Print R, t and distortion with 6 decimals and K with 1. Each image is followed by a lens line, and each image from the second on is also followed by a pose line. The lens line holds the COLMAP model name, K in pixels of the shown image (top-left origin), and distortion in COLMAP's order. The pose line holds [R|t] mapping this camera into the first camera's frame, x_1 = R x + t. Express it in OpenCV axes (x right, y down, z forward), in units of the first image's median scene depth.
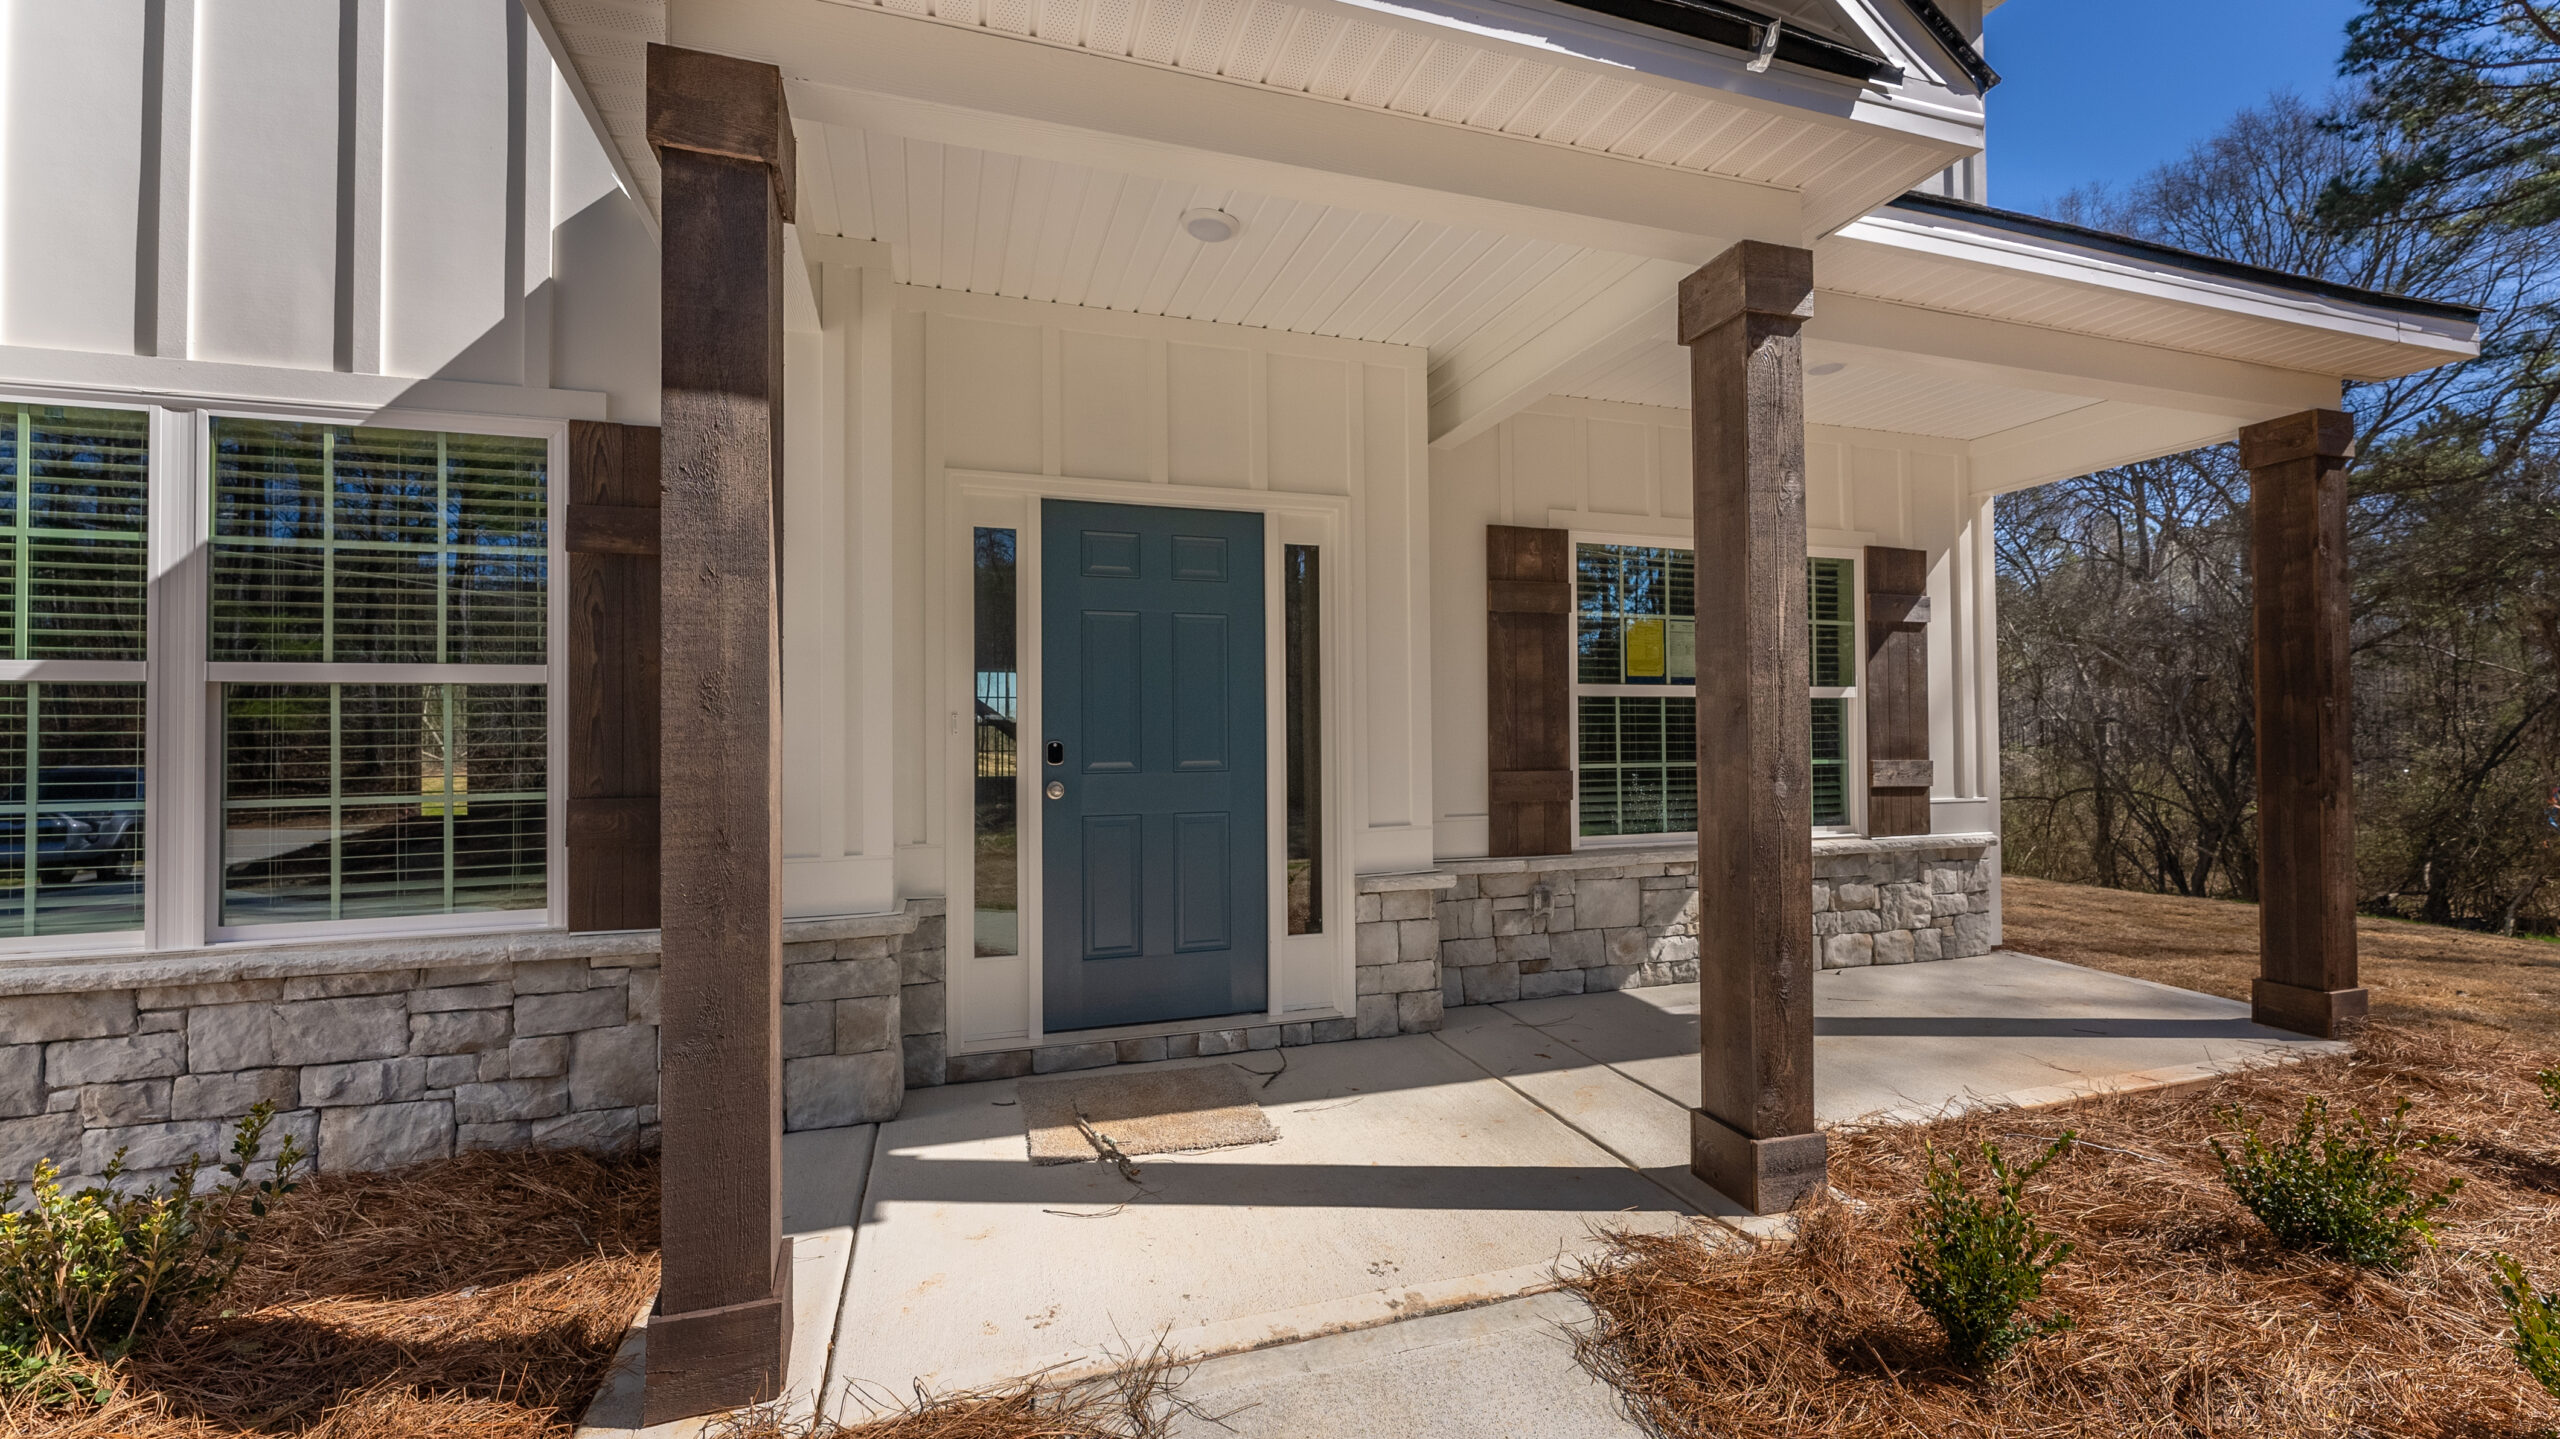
lens RADIAL K [[1016.6, 0, 1278.6], [0, 1016.6, 720.3], [0, 0, 1]] dist [-0.000412, -0.000425]
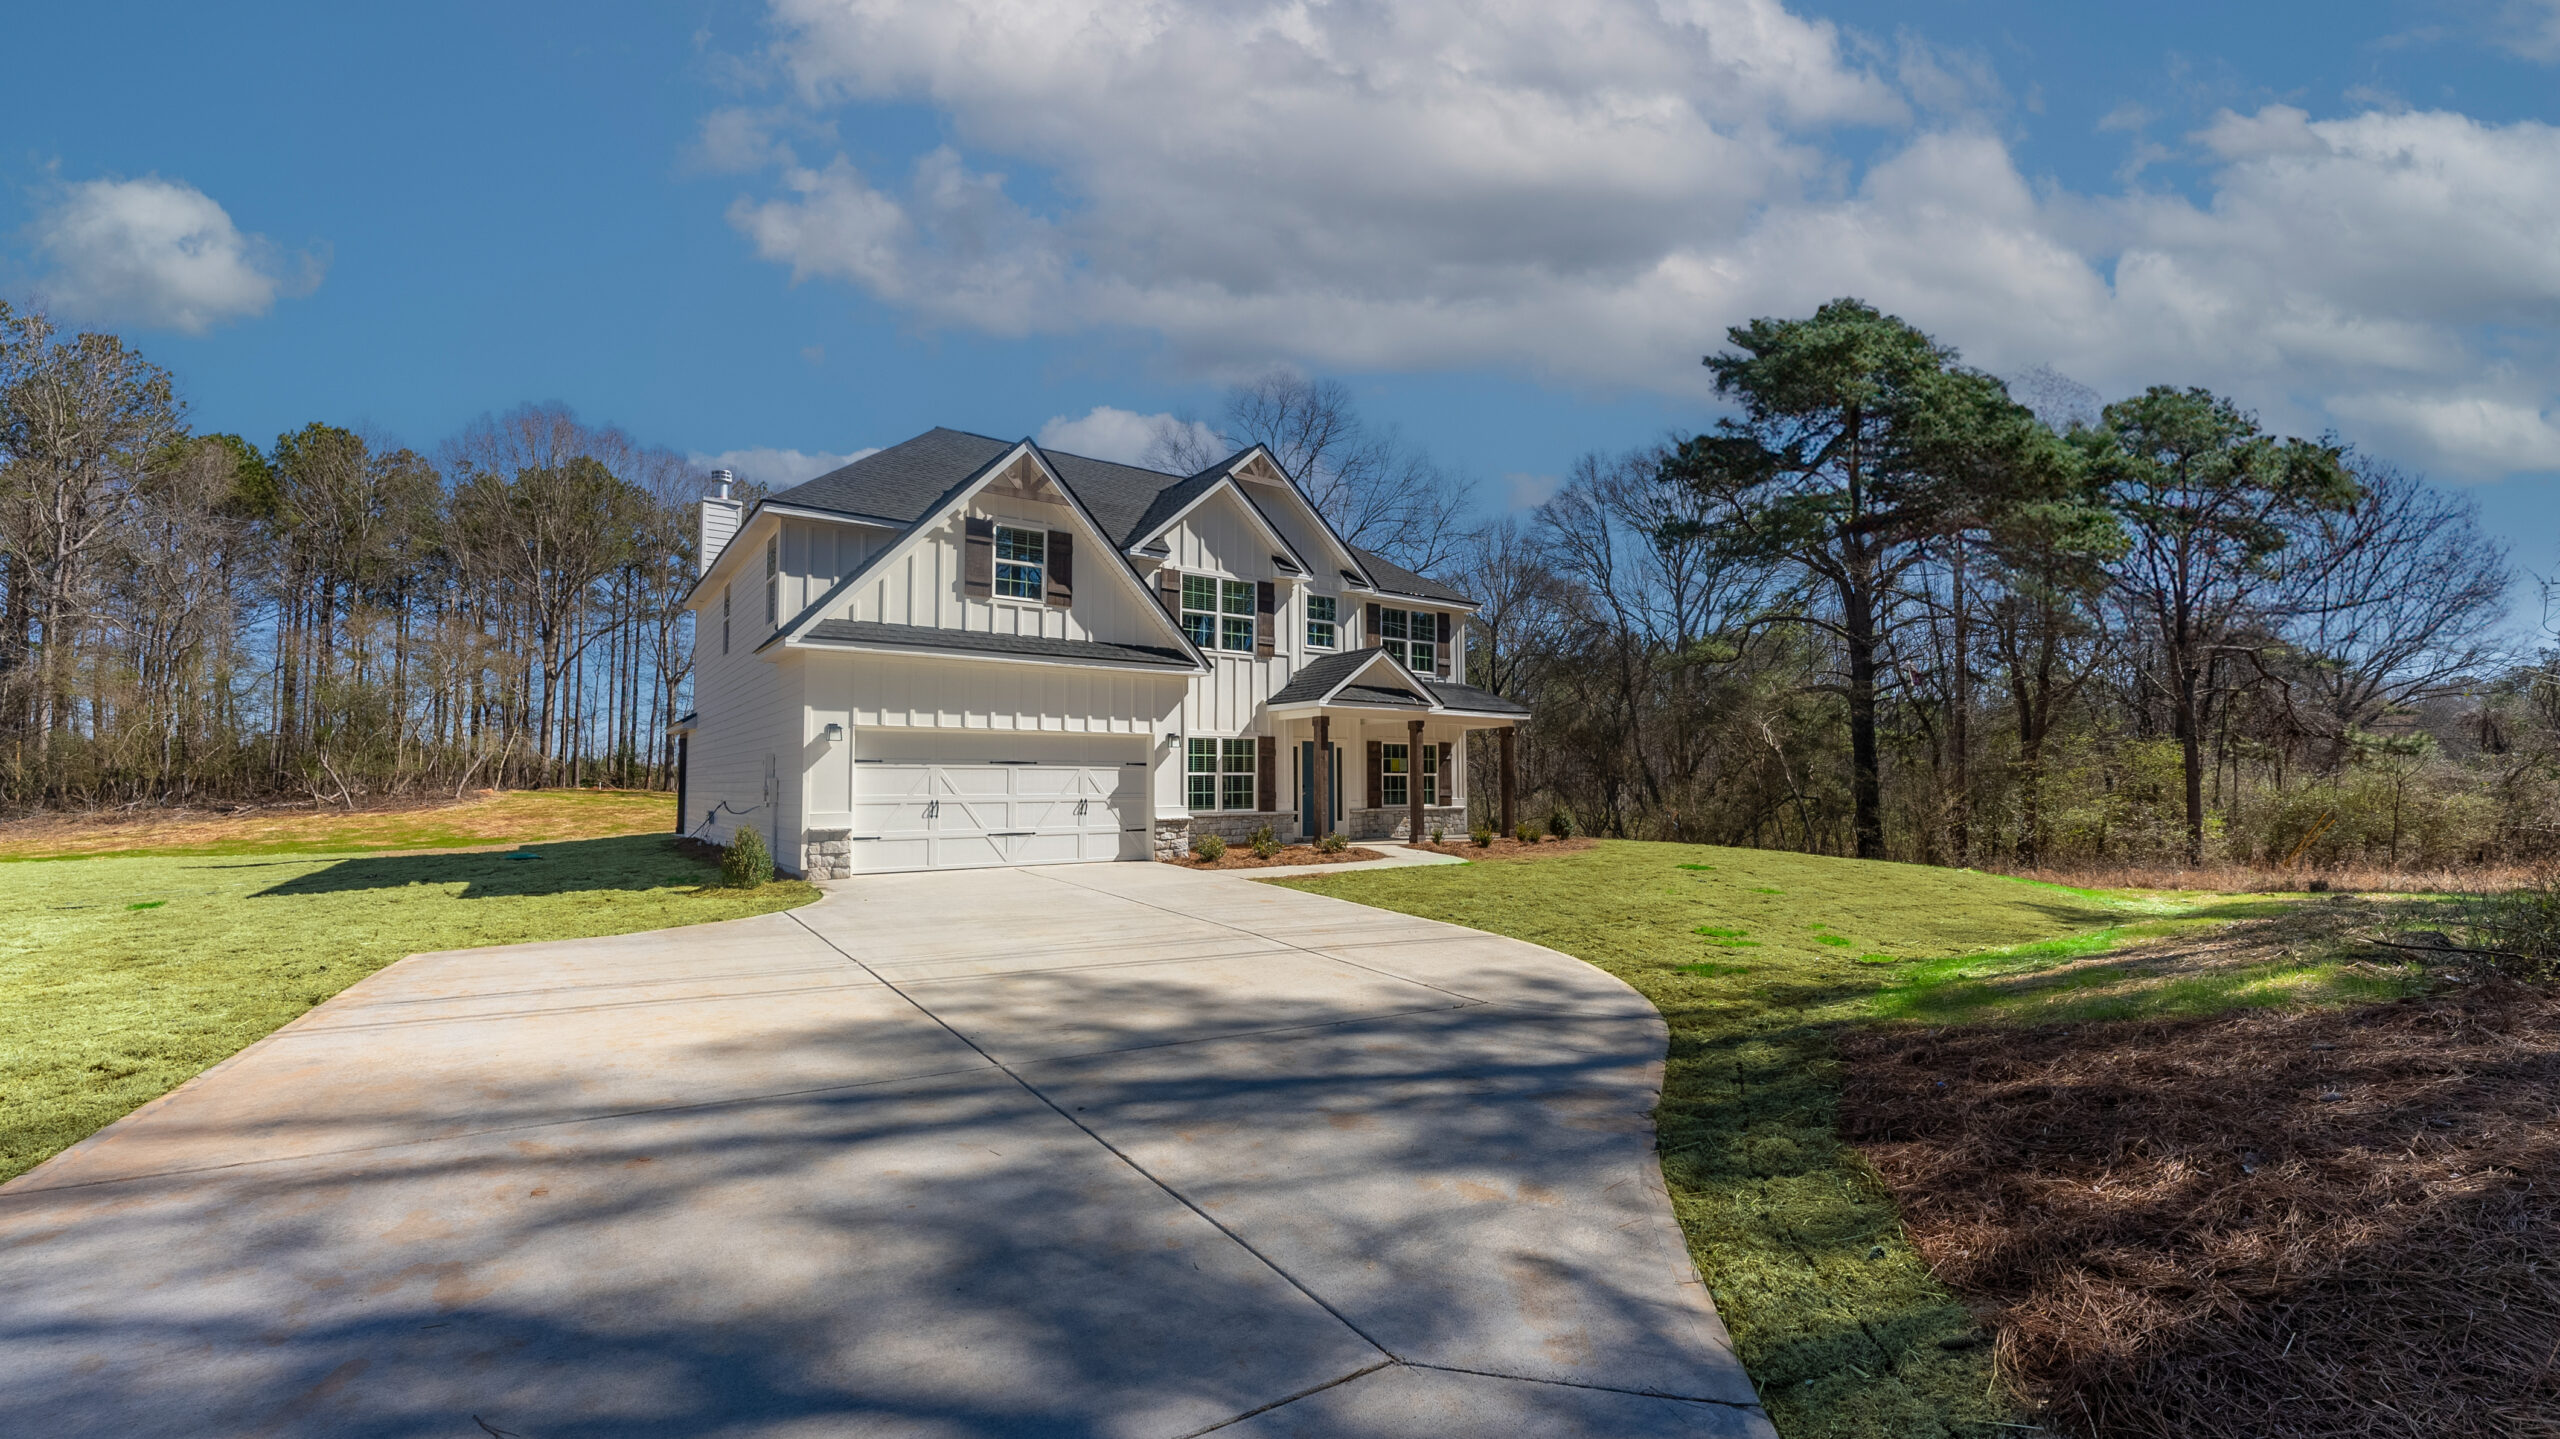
lens RADIAL K [[1016.6, 0, 1278.6], [0, 1016.6, 720.3], [0, 0, 1]] dist [-0.000412, -0.000425]
pose [[0.951655, 0.024159, 0.306216, -1.703166], [-0.009389, 0.998724, -0.049614, -0.042821], [-0.307024, 0.044340, 0.950668, -3.532929]]
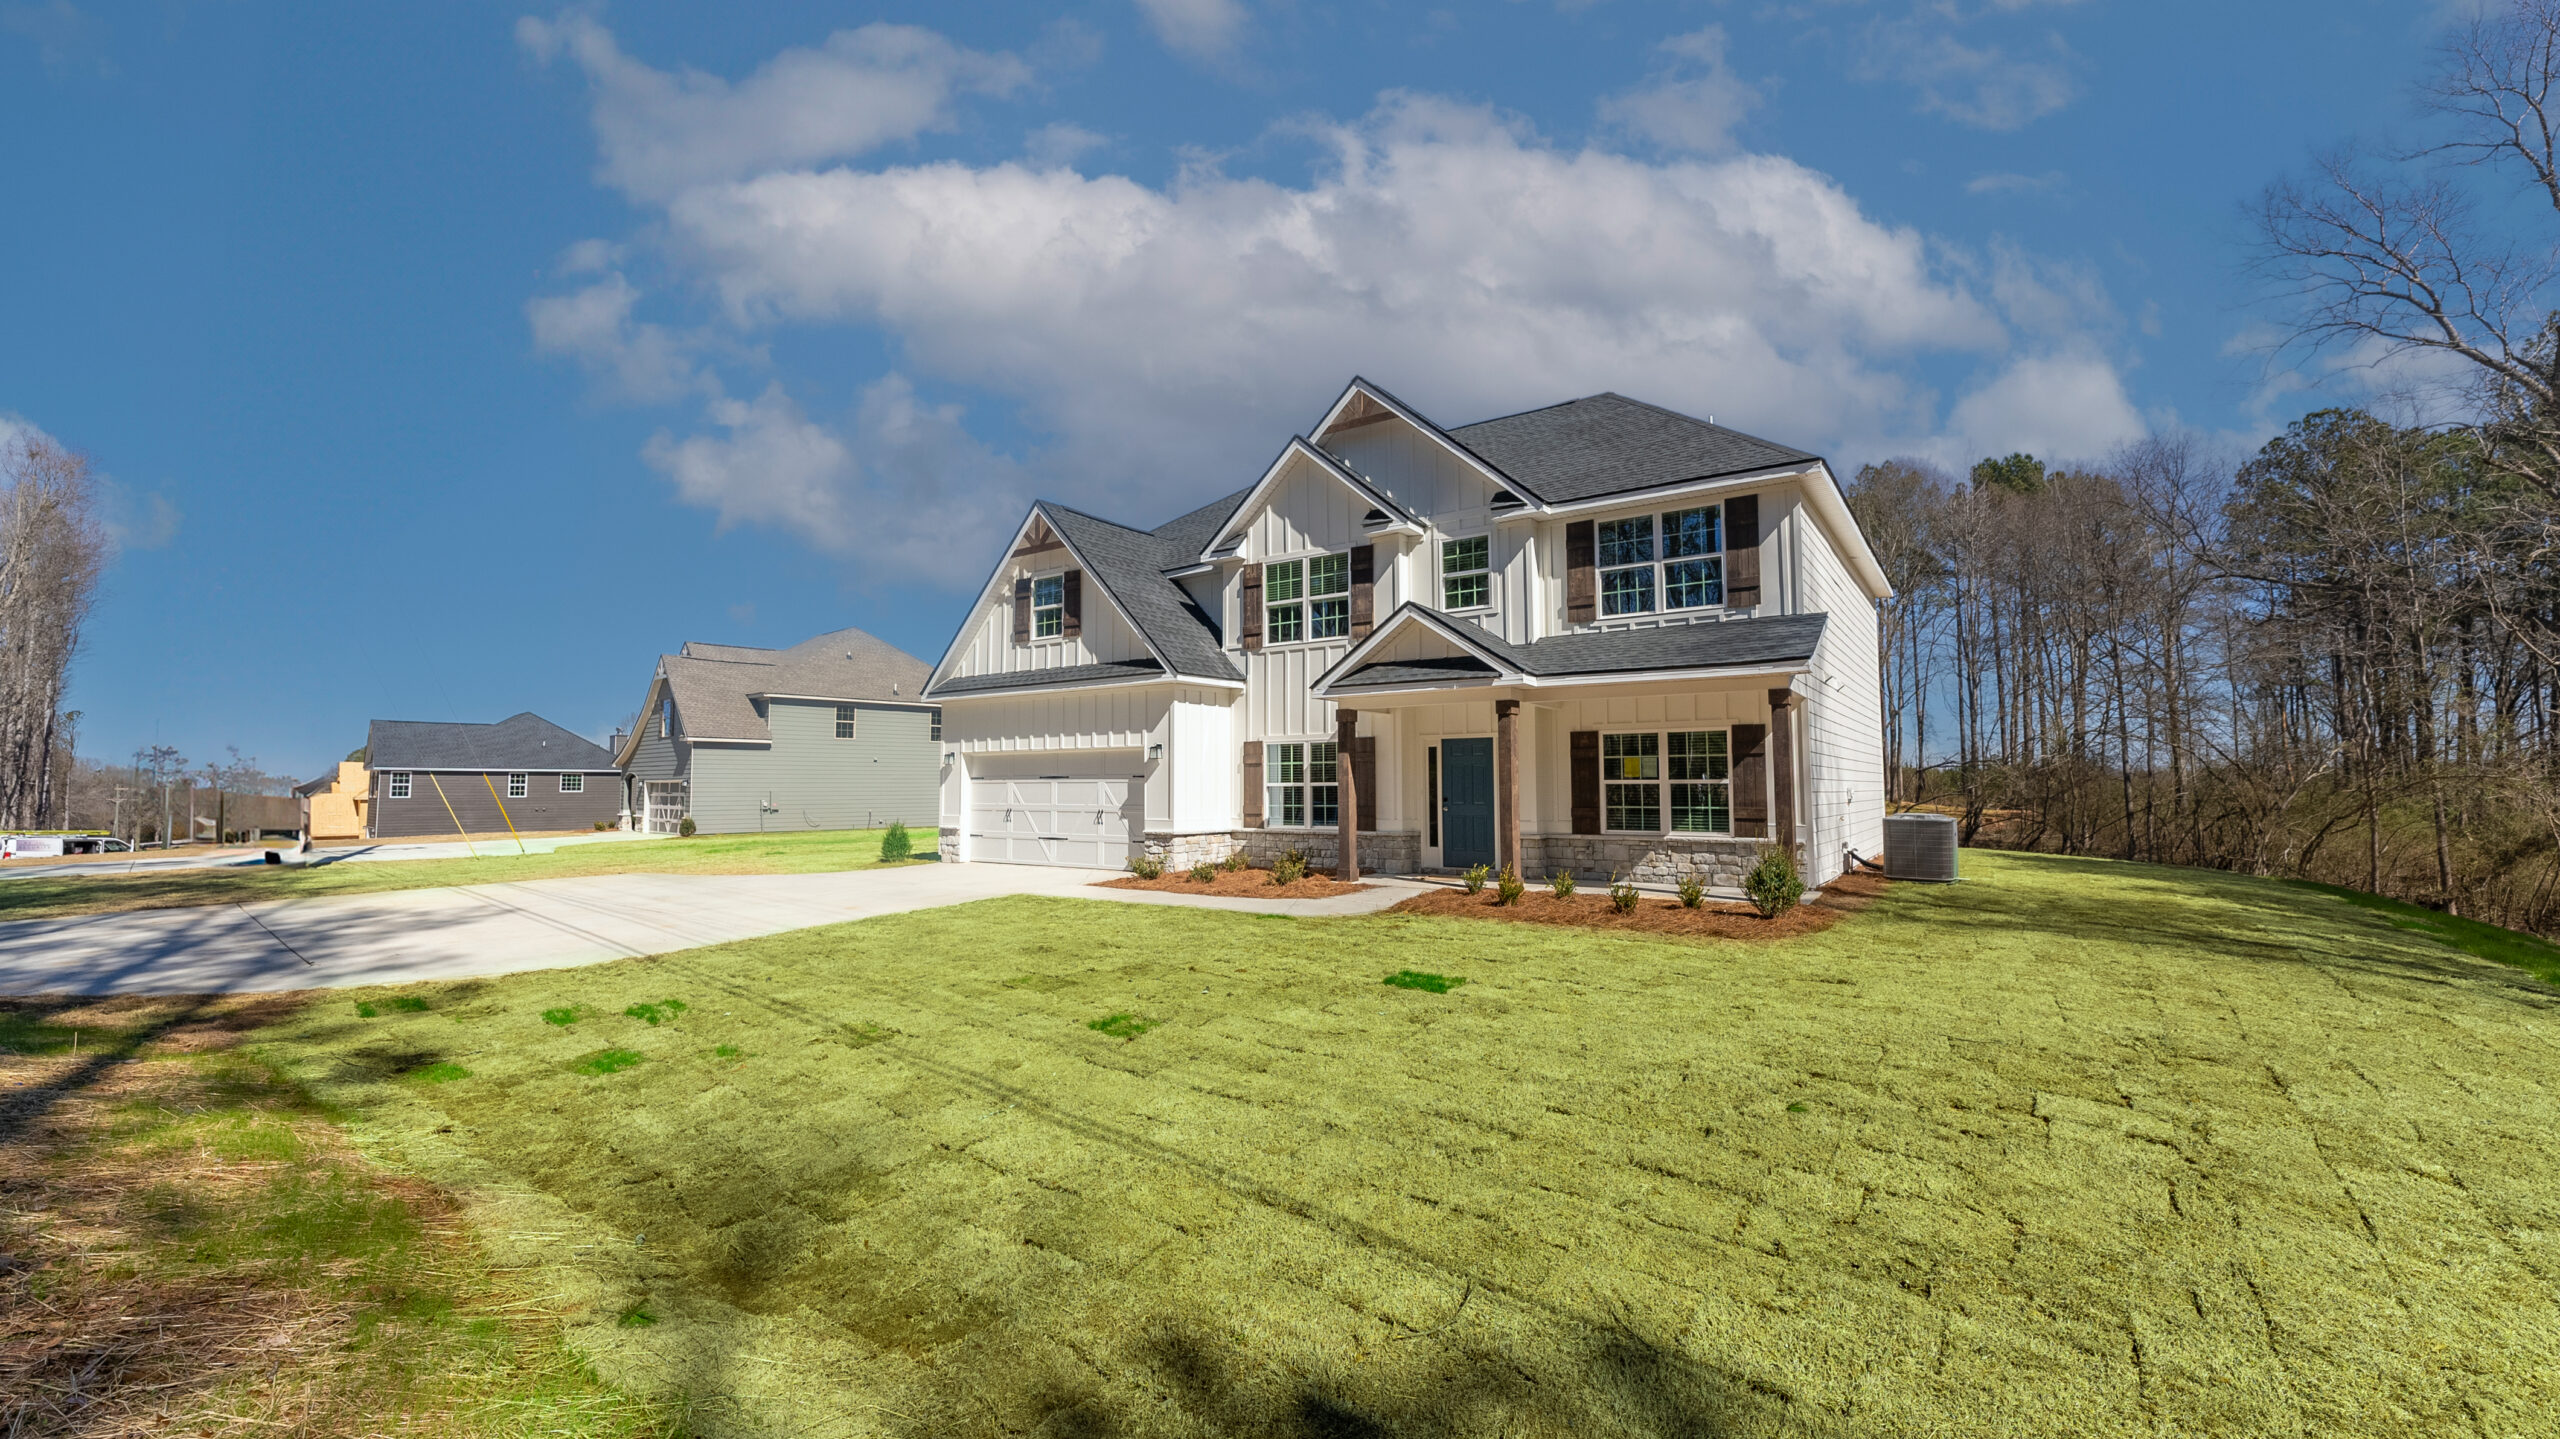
lens RADIAL K [[1016.6, 0, 1278.6], [0, 1016.6, 720.3], [0, 0, 1]] dist [-0.000412, -0.000425]
pose [[0.597345, -0.047172, -0.800596, 2.243885], [0.010370, 0.998640, -0.051103, -0.071098], [0.801918, 0.022224, 0.597021, -1.687850]]
